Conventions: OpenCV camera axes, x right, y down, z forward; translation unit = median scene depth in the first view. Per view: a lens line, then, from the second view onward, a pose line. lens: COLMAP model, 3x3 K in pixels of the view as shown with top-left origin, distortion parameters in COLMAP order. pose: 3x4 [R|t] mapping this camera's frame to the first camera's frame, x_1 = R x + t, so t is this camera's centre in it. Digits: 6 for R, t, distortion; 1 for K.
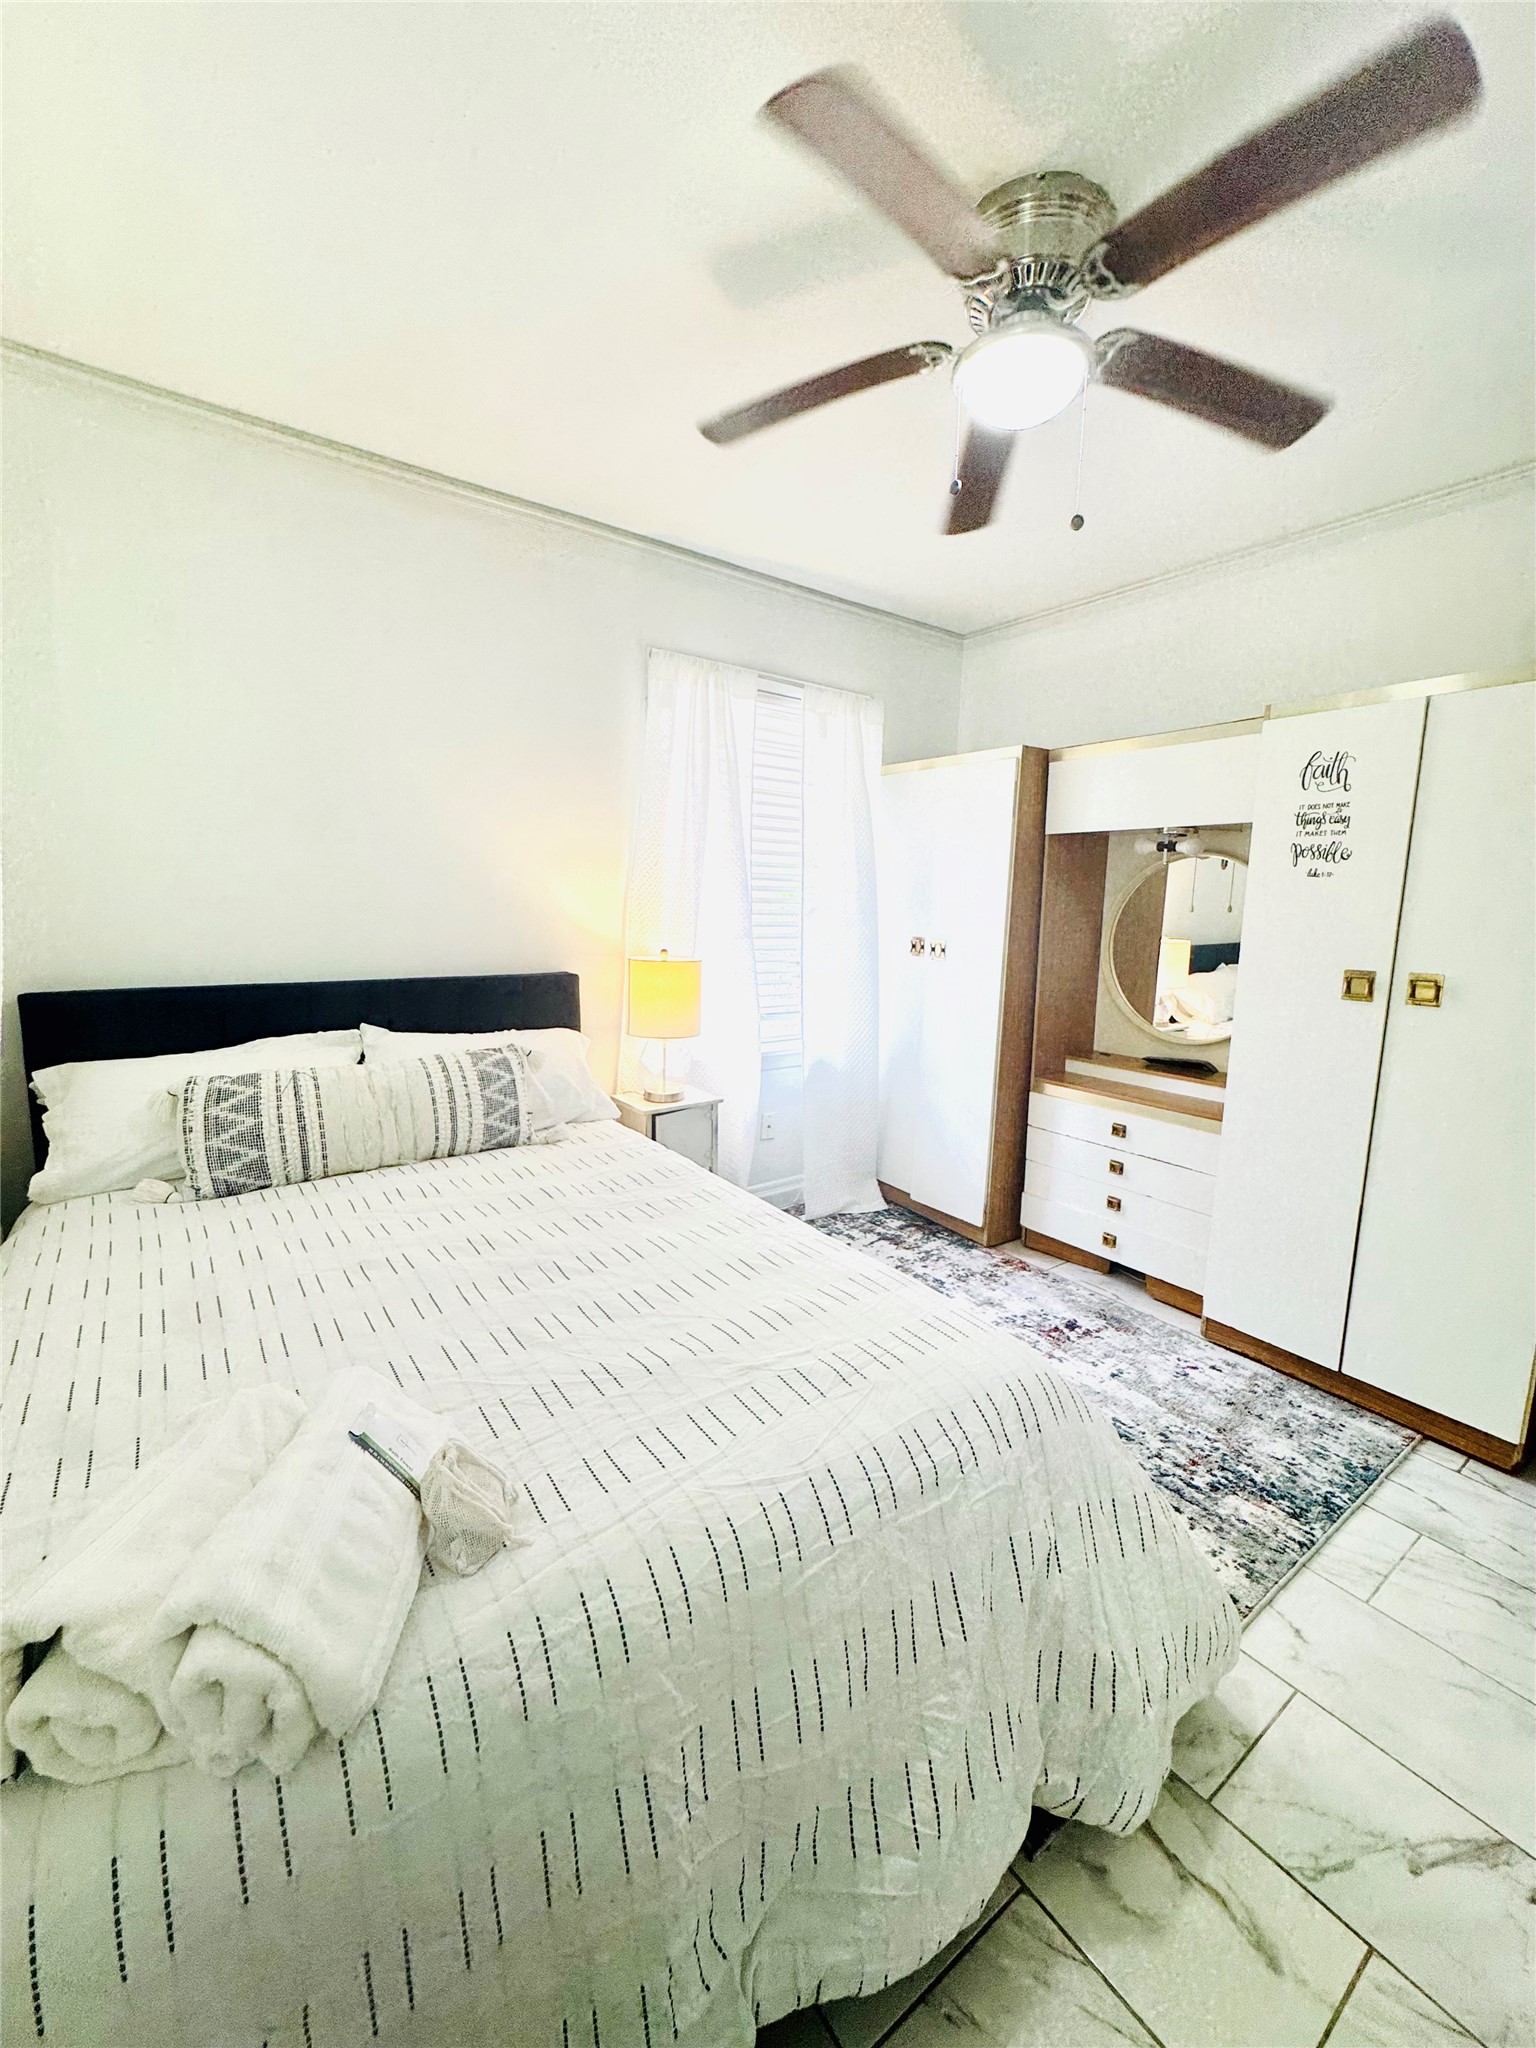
lens RADIAL K [[820.5, 0, 772.2], [0, 820.5, 1033.7], [0, 0, 1]] dist [-0.000685, -0.000010]
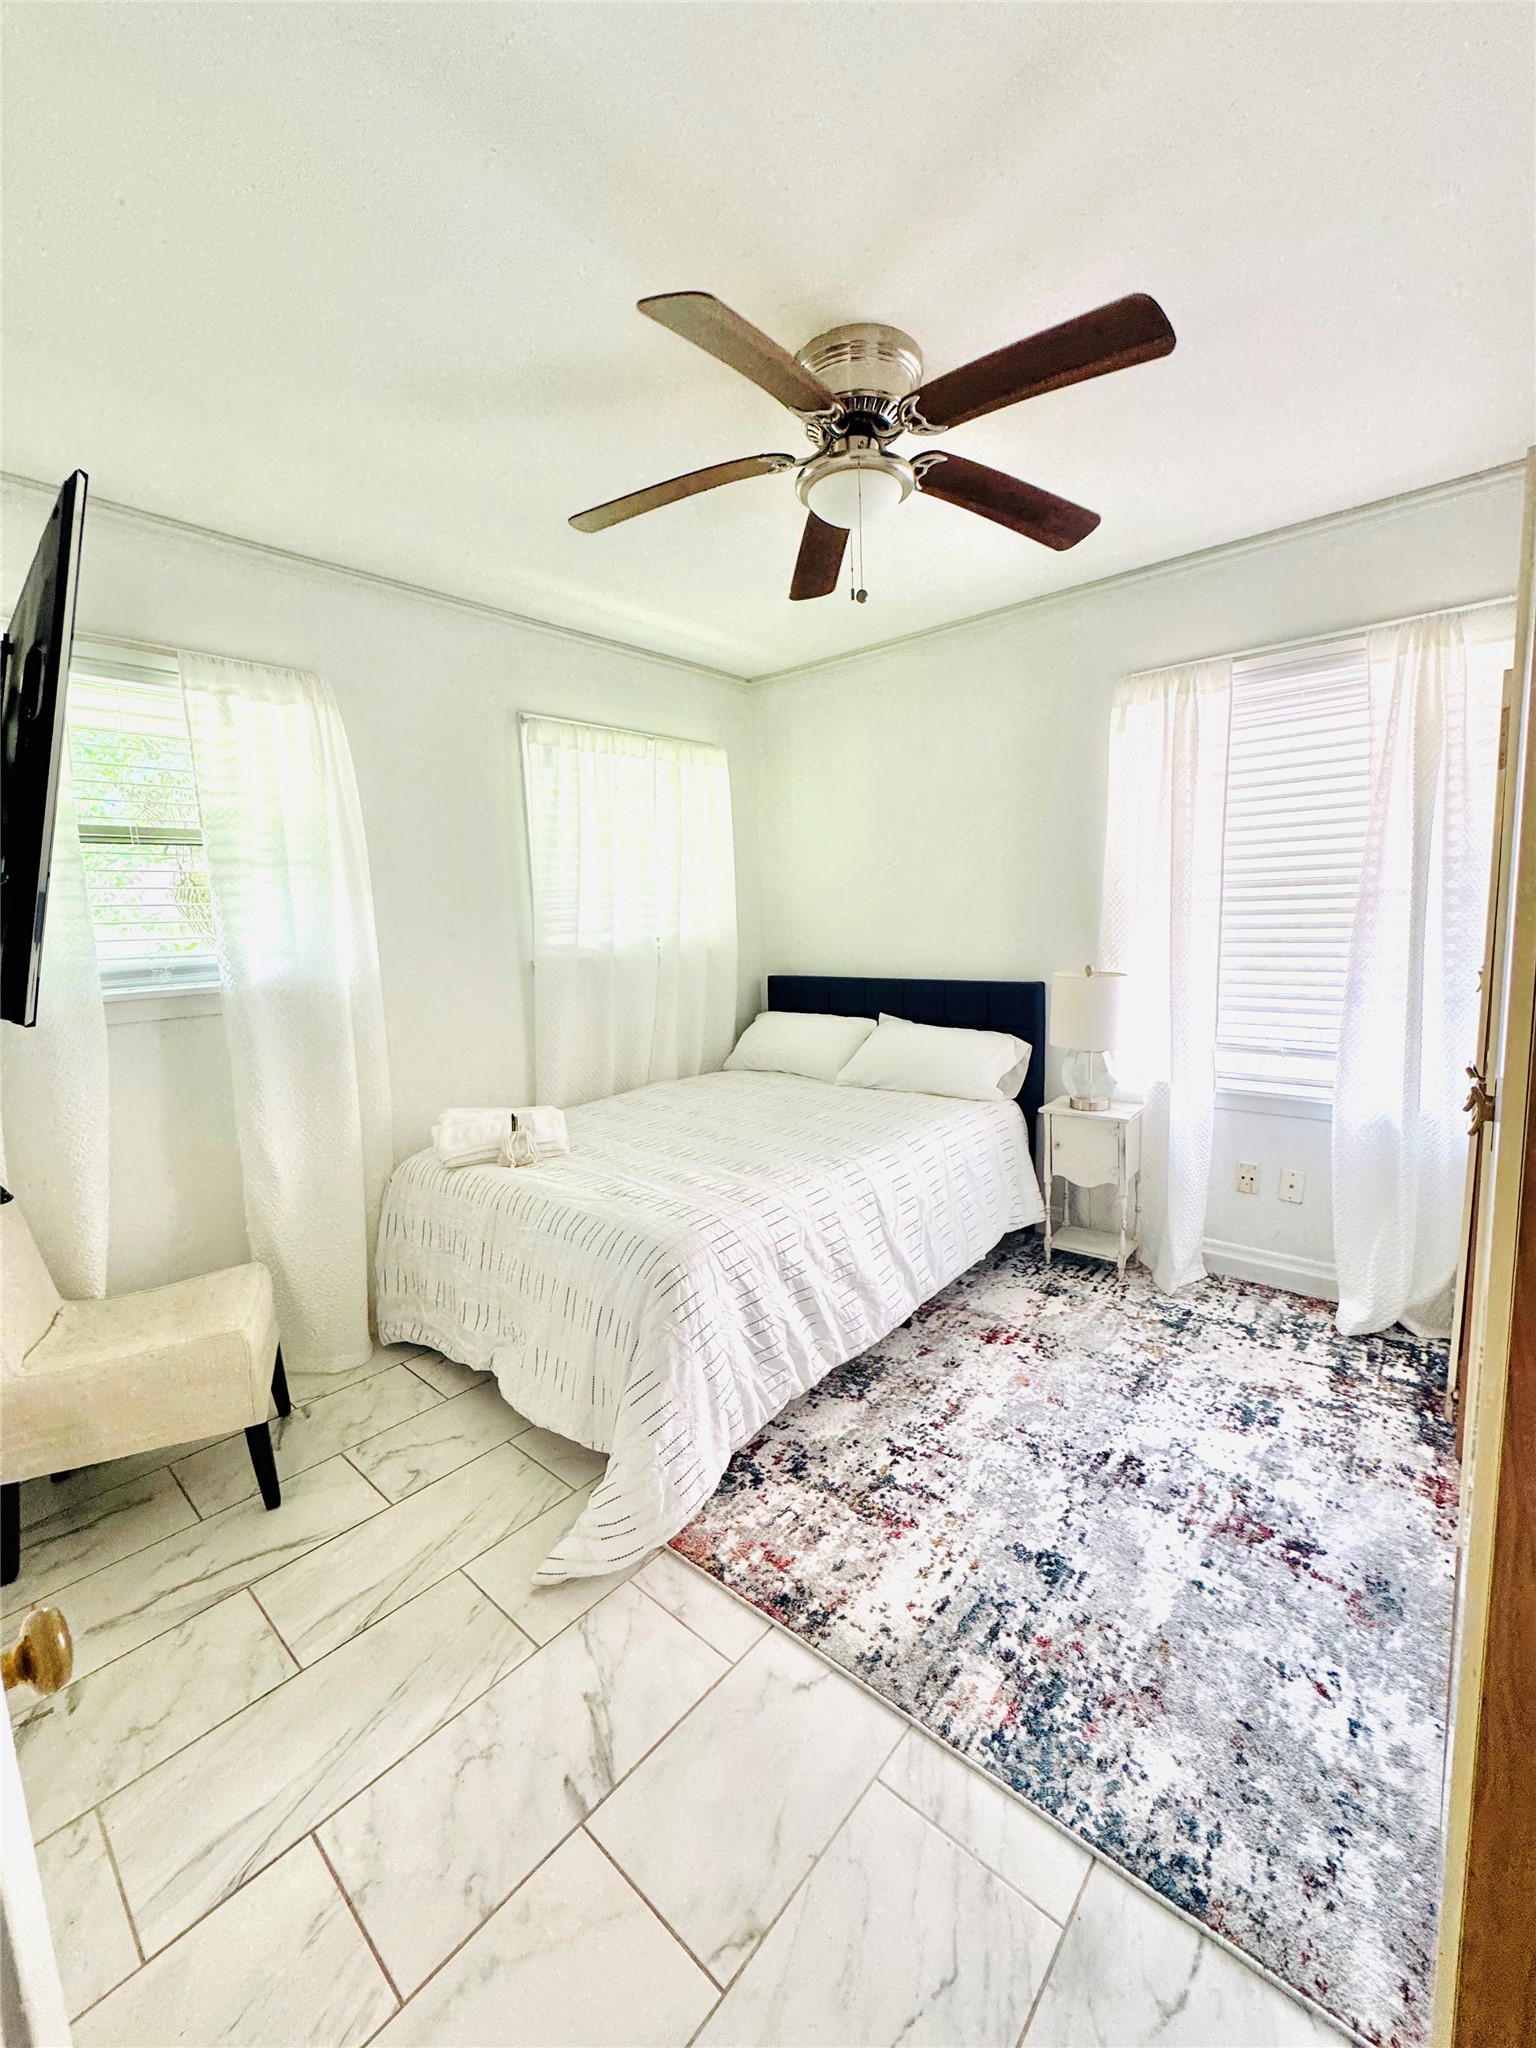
lens RADIAL K [[820.5, 0, 763.7], [0, 820.5, 1014.6], [0, 0, 1]] dist [-0.000685, -0.000010]
pose [[0.218348, 0.098335, -0.970904, 0.887010], [-0.122242, 0.989830, 0.072761, -0.067355], [0.968184, 0.102798, 0.228148, 0.390502]]
